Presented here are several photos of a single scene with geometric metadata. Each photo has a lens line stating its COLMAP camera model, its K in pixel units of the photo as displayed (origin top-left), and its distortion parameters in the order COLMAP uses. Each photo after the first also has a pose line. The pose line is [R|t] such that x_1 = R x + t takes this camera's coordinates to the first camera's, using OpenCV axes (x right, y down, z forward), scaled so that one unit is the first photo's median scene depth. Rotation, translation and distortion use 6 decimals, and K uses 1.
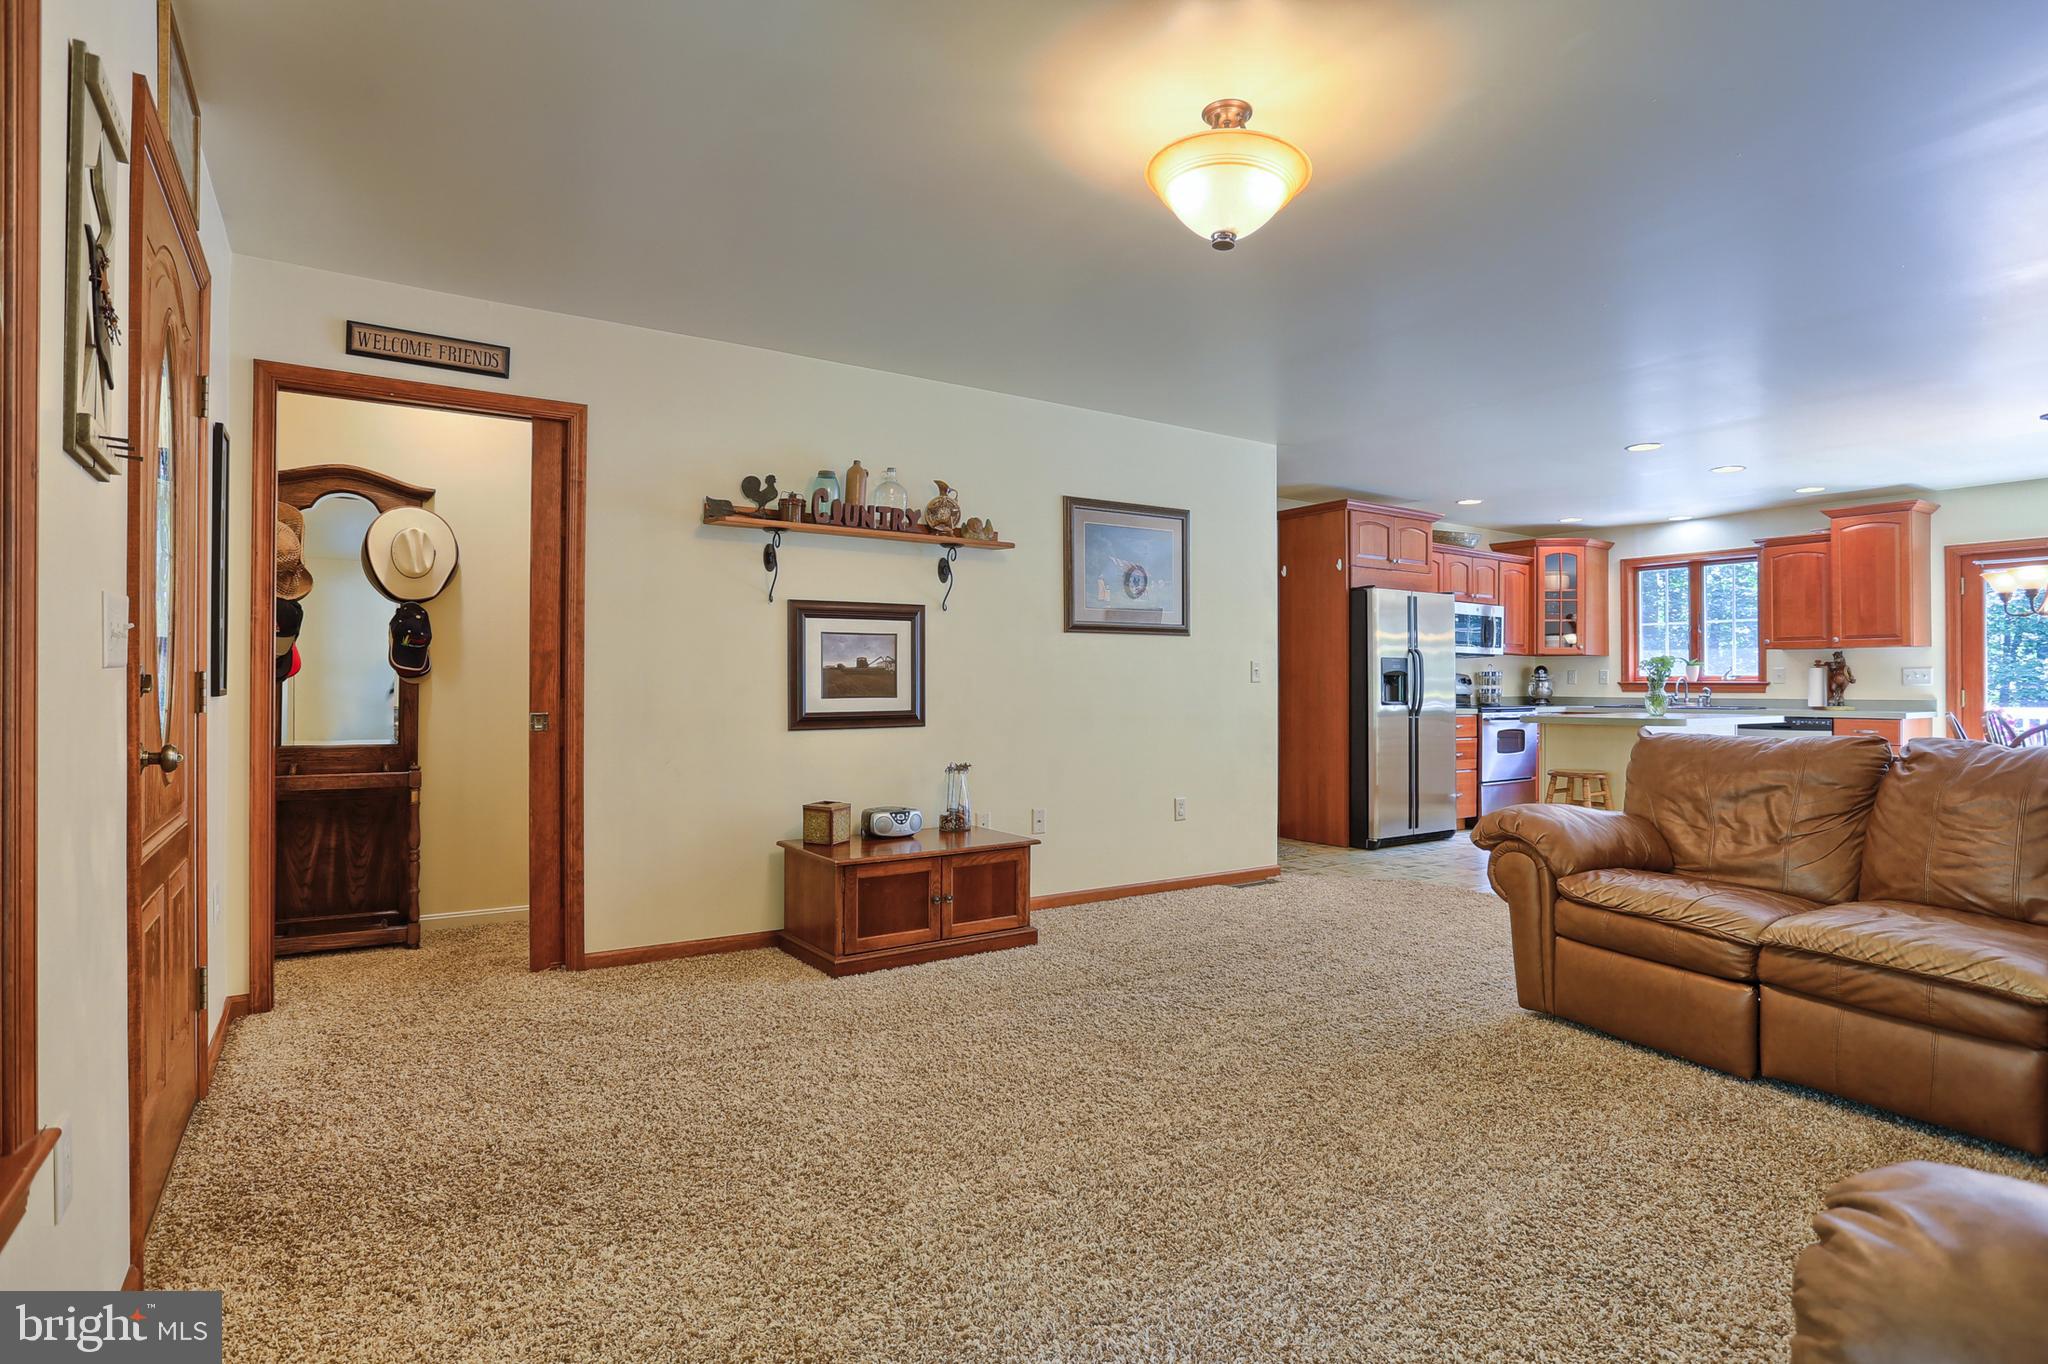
lens RADIAL K [[1029.1, 0, 1024.0], [0, 1029.1, 682.0], [0, 0, 1]] dist [-0.060259, 0.026468]
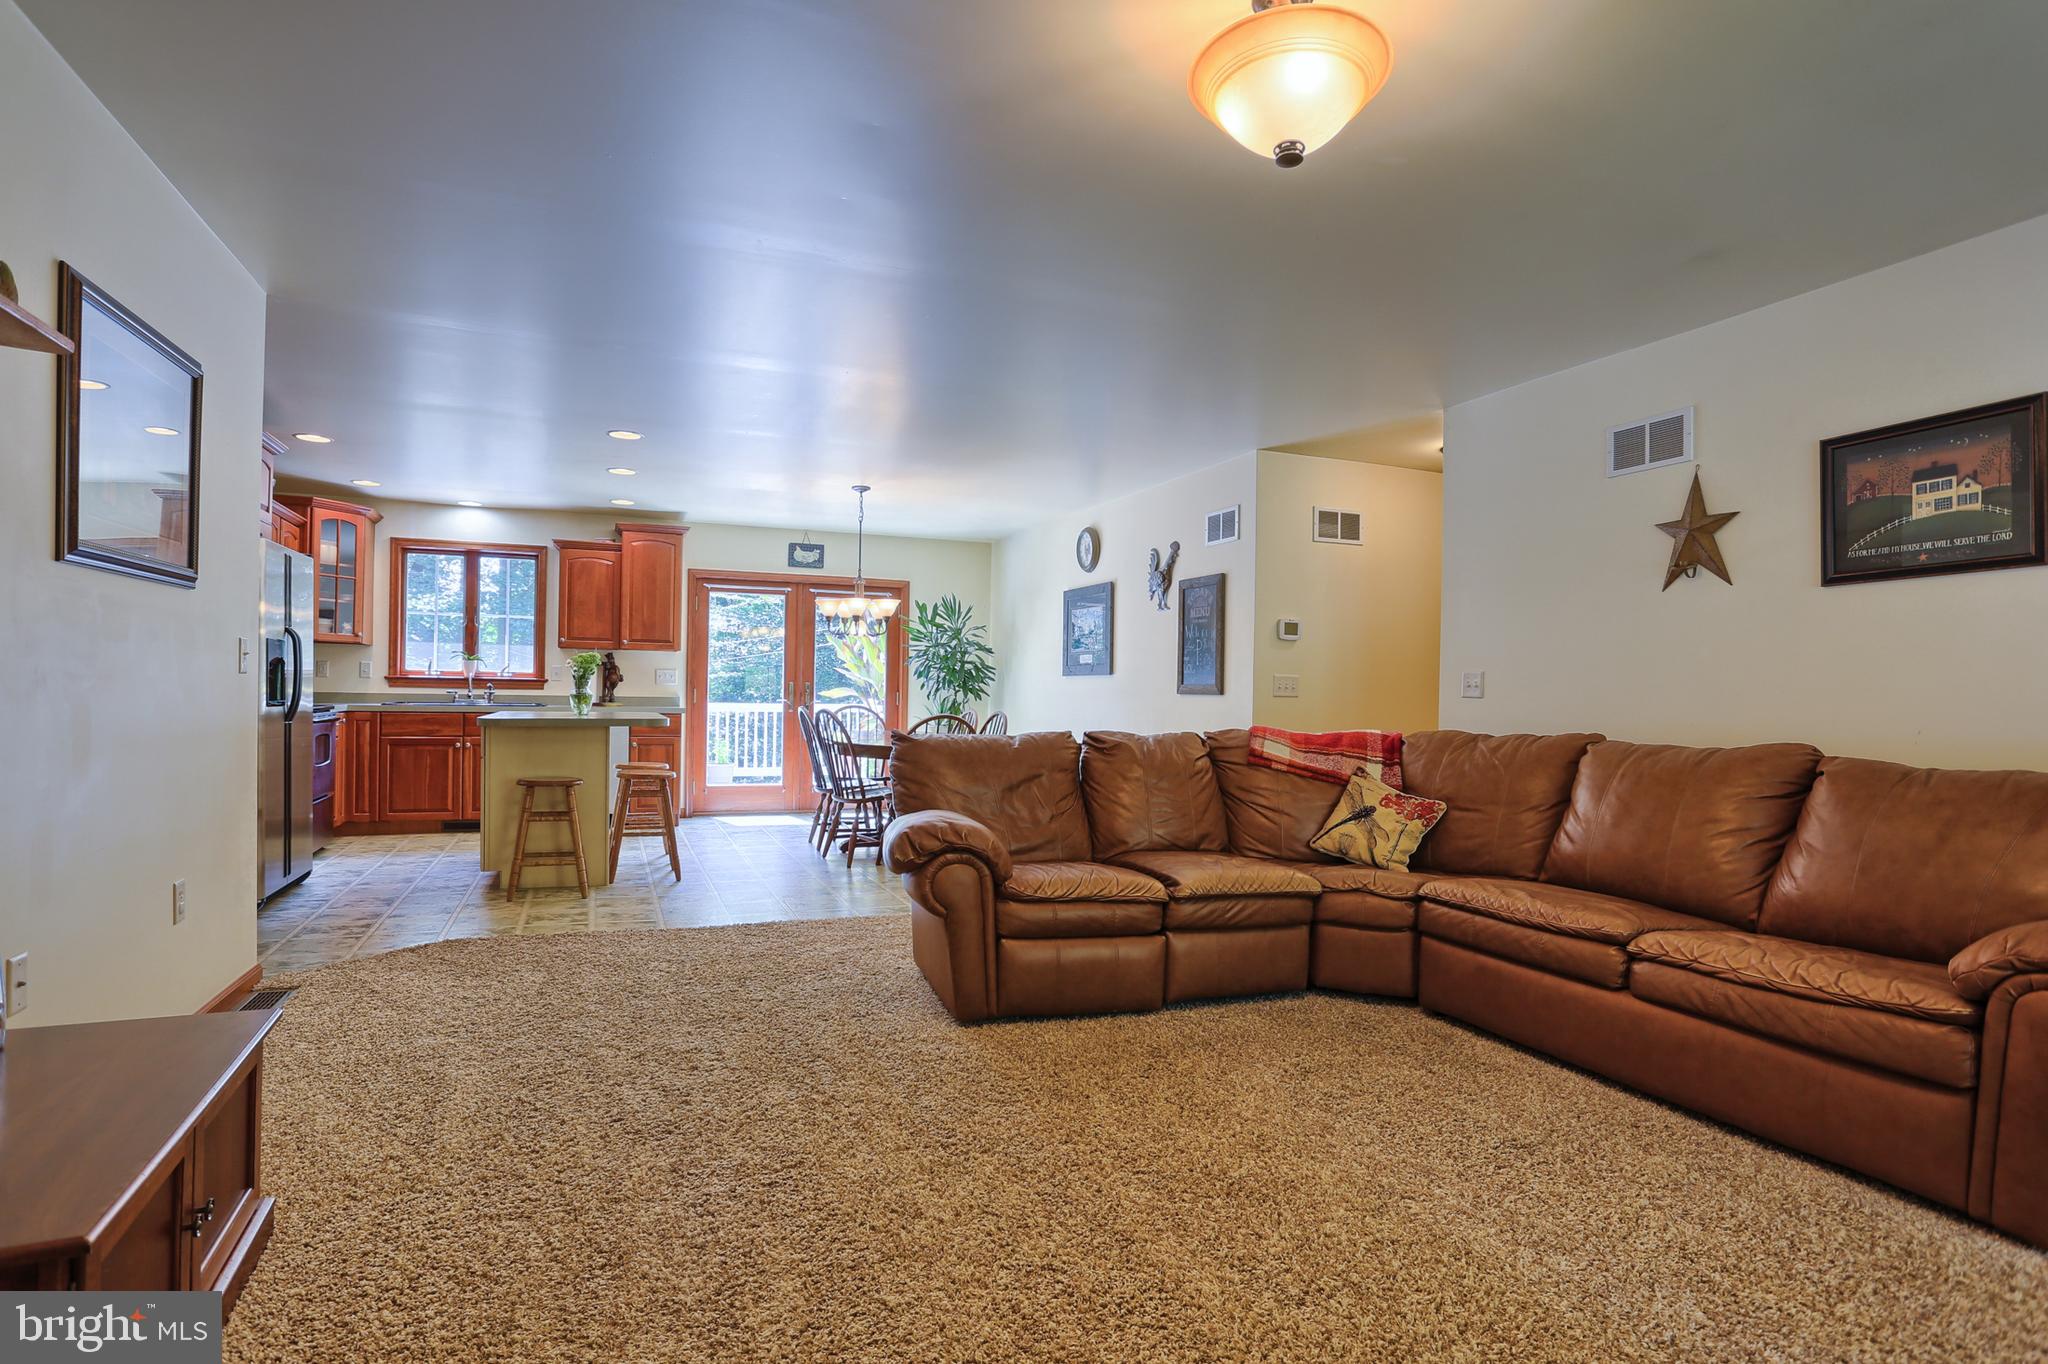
lens RADIAL K [[1041.0, 0, 1031.9], [0, 1041.0, 695.4], [0, 0, 1]] dist [-0.054238, 0.000060]
pose [[0.198448, 0.000034, 0.980111, -0.200301], [-0.020860, 0.999774, 0.004189, 0.001745], [-0.979889, -0.021277, 0.198404, 0.321590]]
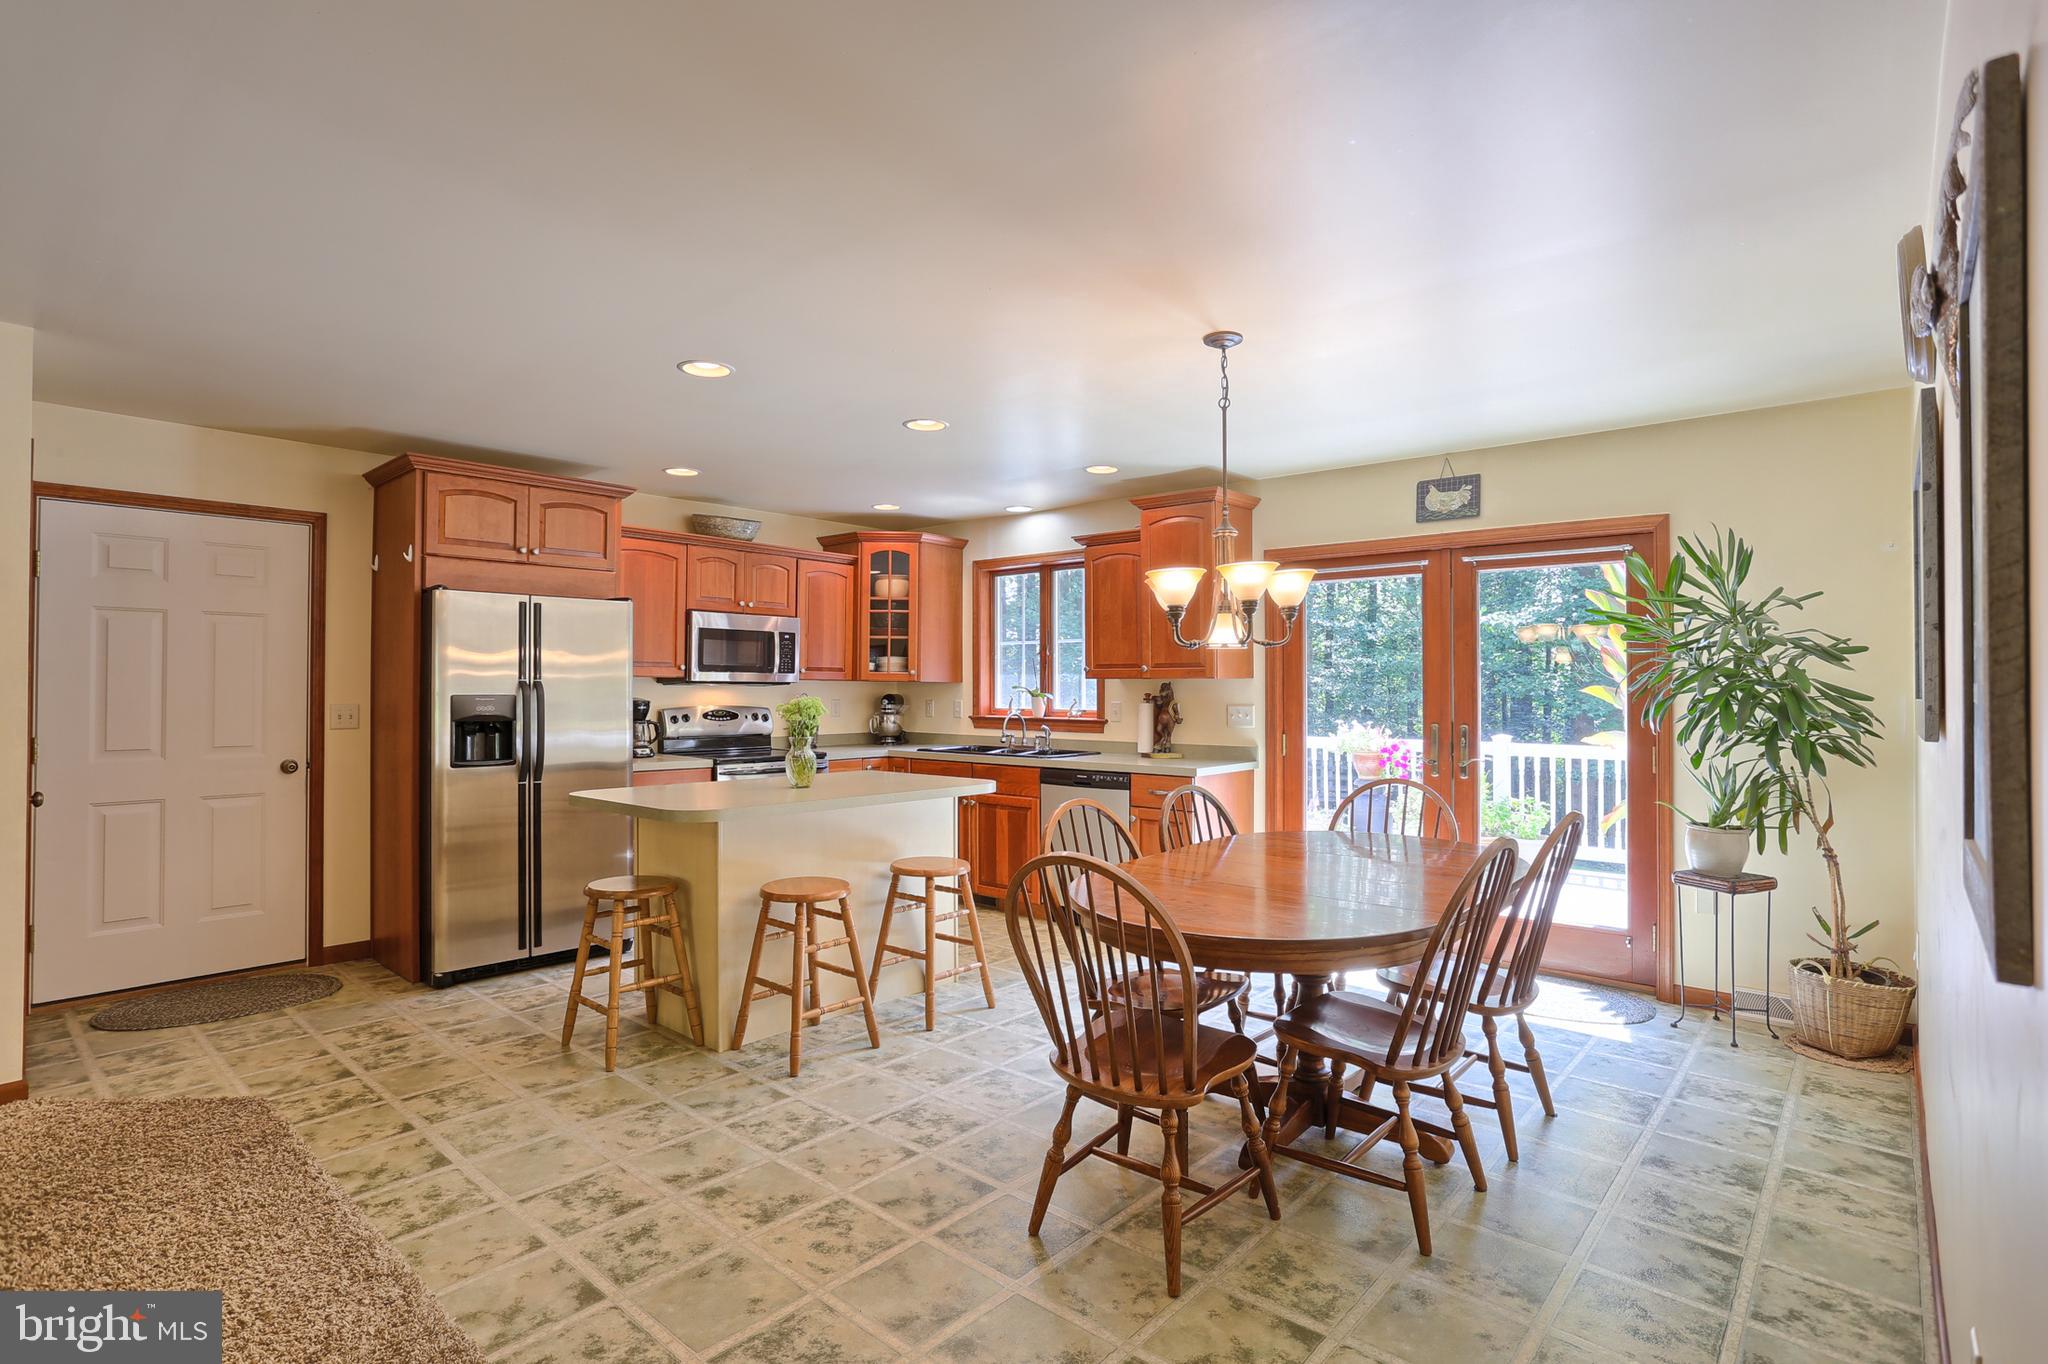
lens RADIAL K [[1018.0, 0, 1028.3], [0, 1018.0, 676.0], [0, 0, 1]] dist [-0.054185, 0.026445]
pose [[0.964206, 0.003431, 0.265132, 0.497765], [-0.001176, 0.999962, -0.008664, -0.028776], [-0.265151, 0.008042, 0.964173, 0.259485]]
